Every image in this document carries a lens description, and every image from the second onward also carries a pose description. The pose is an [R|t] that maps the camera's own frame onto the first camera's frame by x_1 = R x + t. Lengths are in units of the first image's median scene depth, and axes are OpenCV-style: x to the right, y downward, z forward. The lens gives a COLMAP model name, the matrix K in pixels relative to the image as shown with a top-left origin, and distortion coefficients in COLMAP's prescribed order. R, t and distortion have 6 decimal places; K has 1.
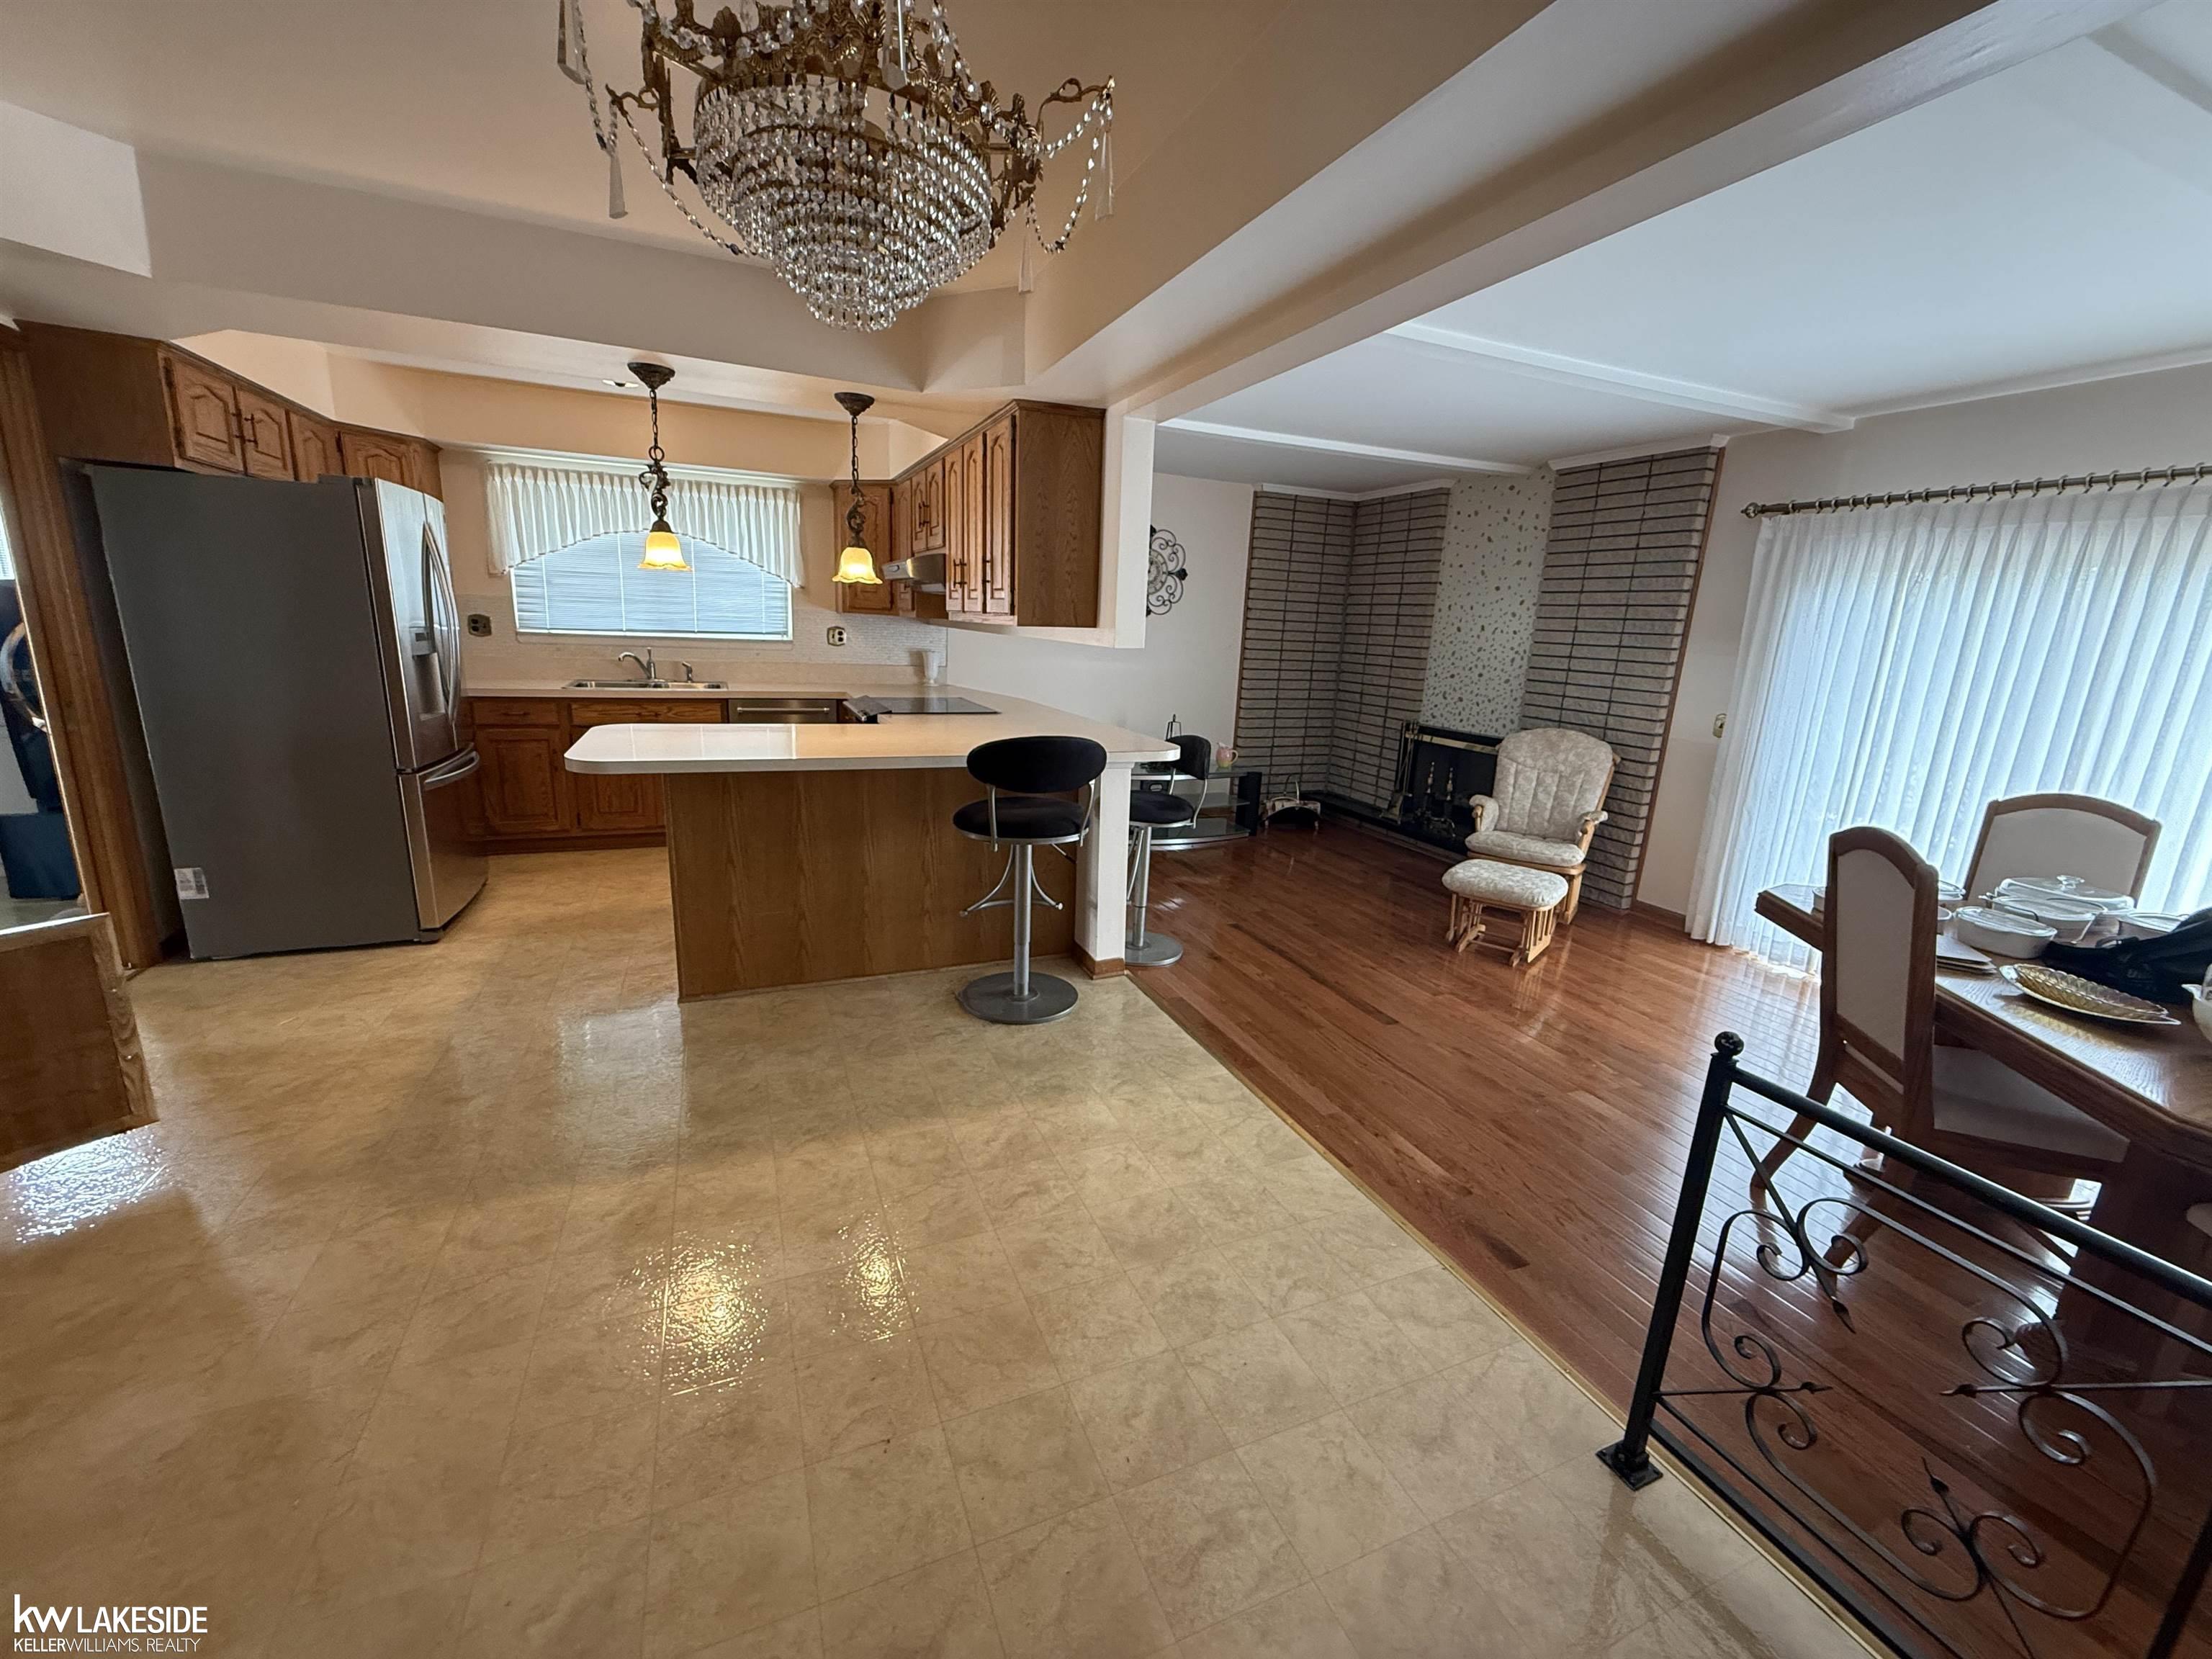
lens RADIAL K [[878.0, 0, 1097.8], [0, 878.0, 825.1], [0, 0, 1]] dist [-0.001781, -0.000086]
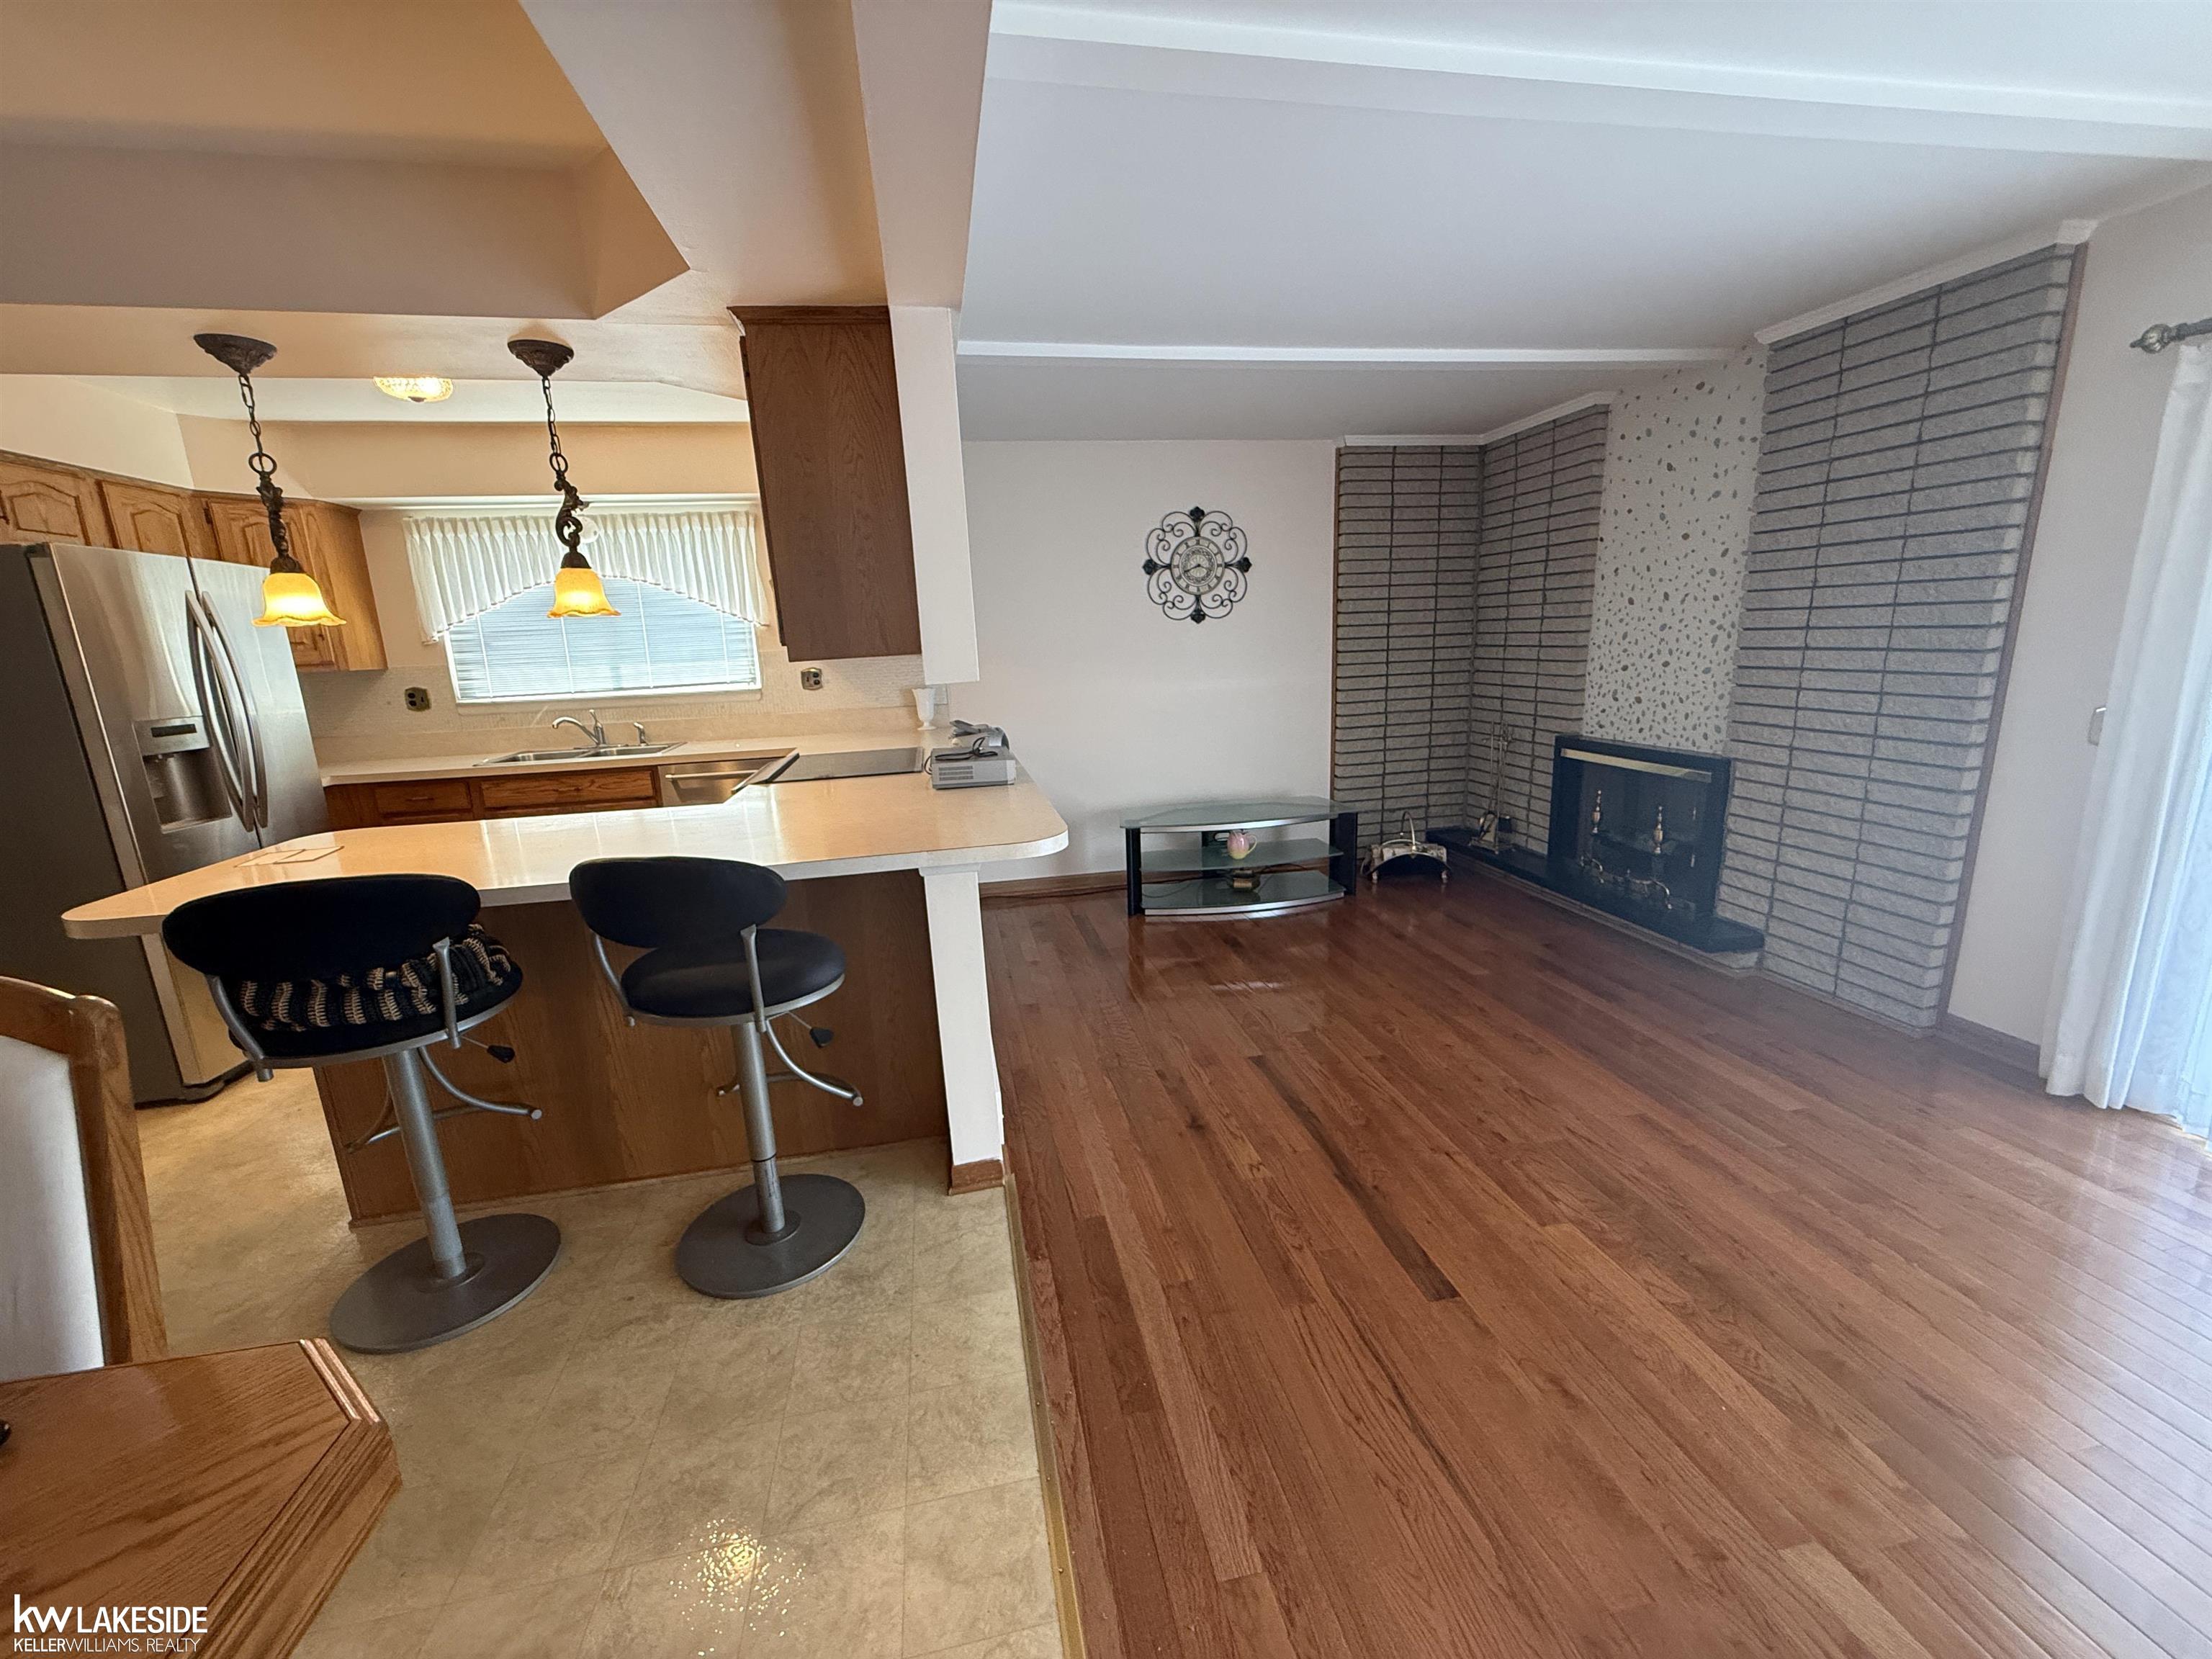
lens RADIAL K [[878.0, 0, 1100.0], [0, 878.0, 827.9], [0, 0, 1]] dist [-0.001781, -0.000086]
pose [[0.974611, -0.038103, -0.220637, 0.176623], [0.035462, 0.999244, -0.015920, -0.055324], [0.221077, 0.007692, 0.975226, 0.270073]]
